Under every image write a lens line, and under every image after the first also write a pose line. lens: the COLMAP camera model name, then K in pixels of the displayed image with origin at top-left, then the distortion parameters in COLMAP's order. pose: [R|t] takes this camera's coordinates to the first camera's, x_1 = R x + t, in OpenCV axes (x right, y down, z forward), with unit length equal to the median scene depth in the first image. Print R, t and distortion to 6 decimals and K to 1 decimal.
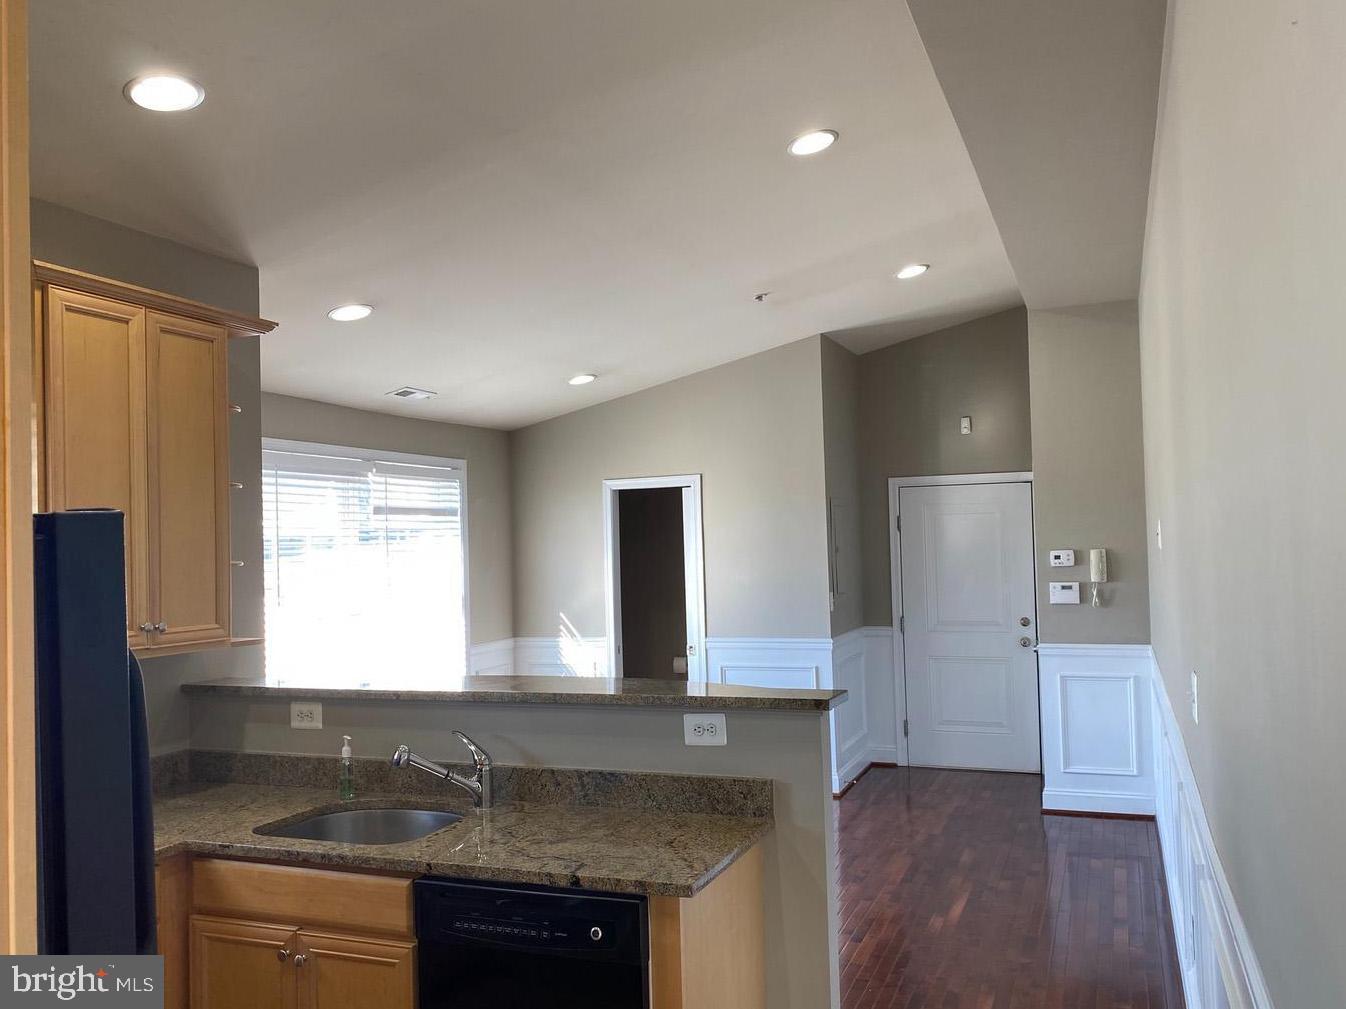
lens RADIAL K [[1097.9, 0, 673.0], [0, 1097.9, 504.5], [0, 0, 1]] dist [0.228937, -0.555269]
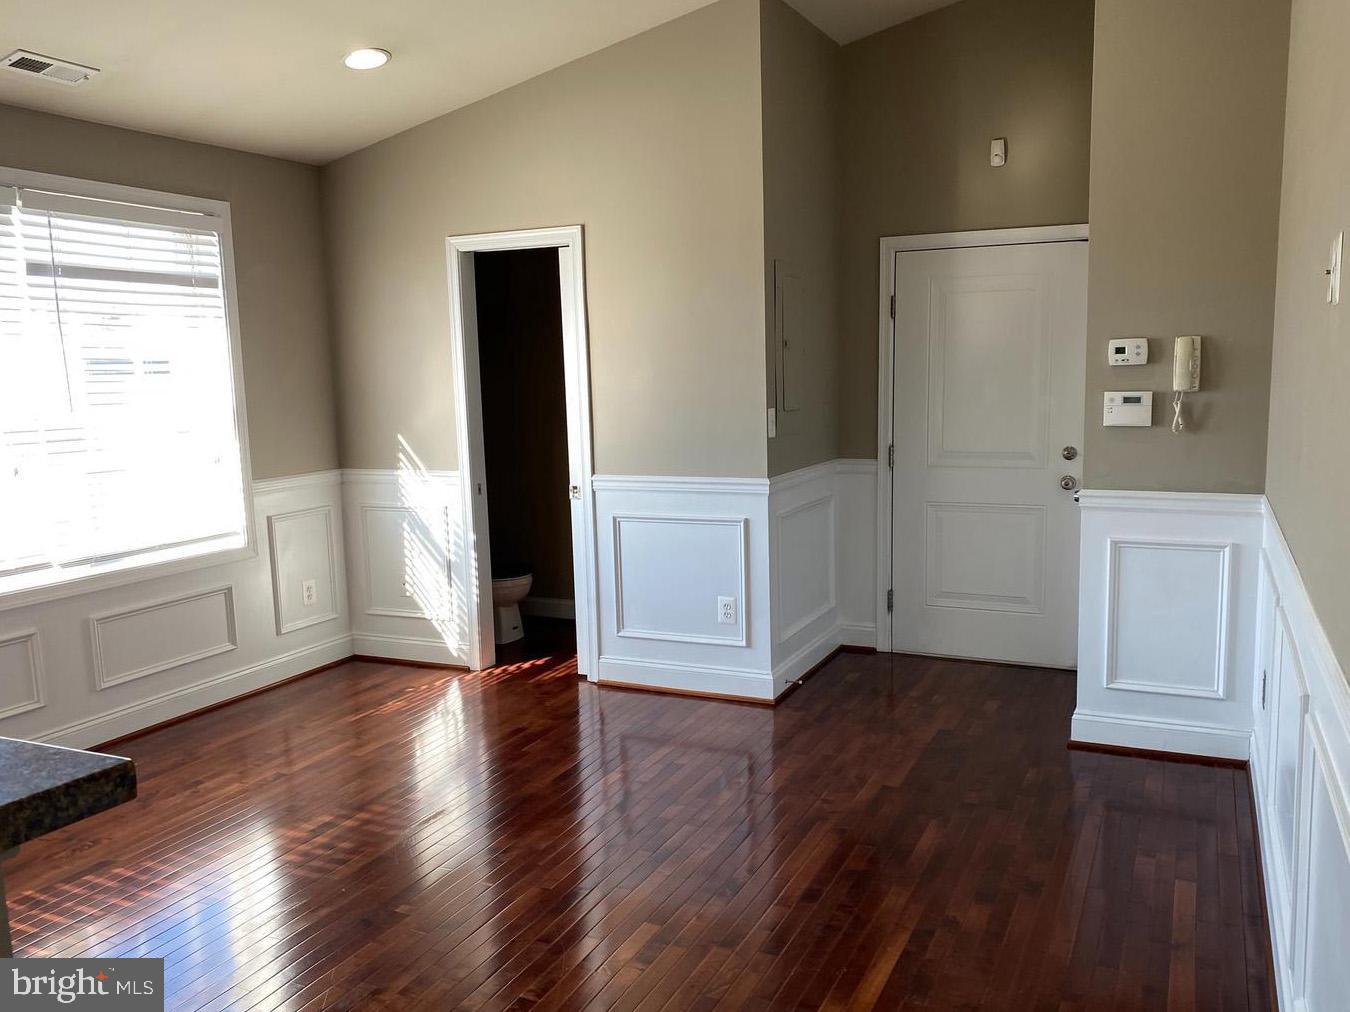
lens RADIAL K [[1130.2, 0, 675.0], [0, 1130.2, 506.0], [0, 0, 1]] dist [0.057319, -0.085546]
pose [[0.998500, 0.014068, -0.052912, 0.121411], [-0.005417, 0.987068, 0.160212, 0.029399], [0.054482, -0.159685, 0.985663, 0.324998]]
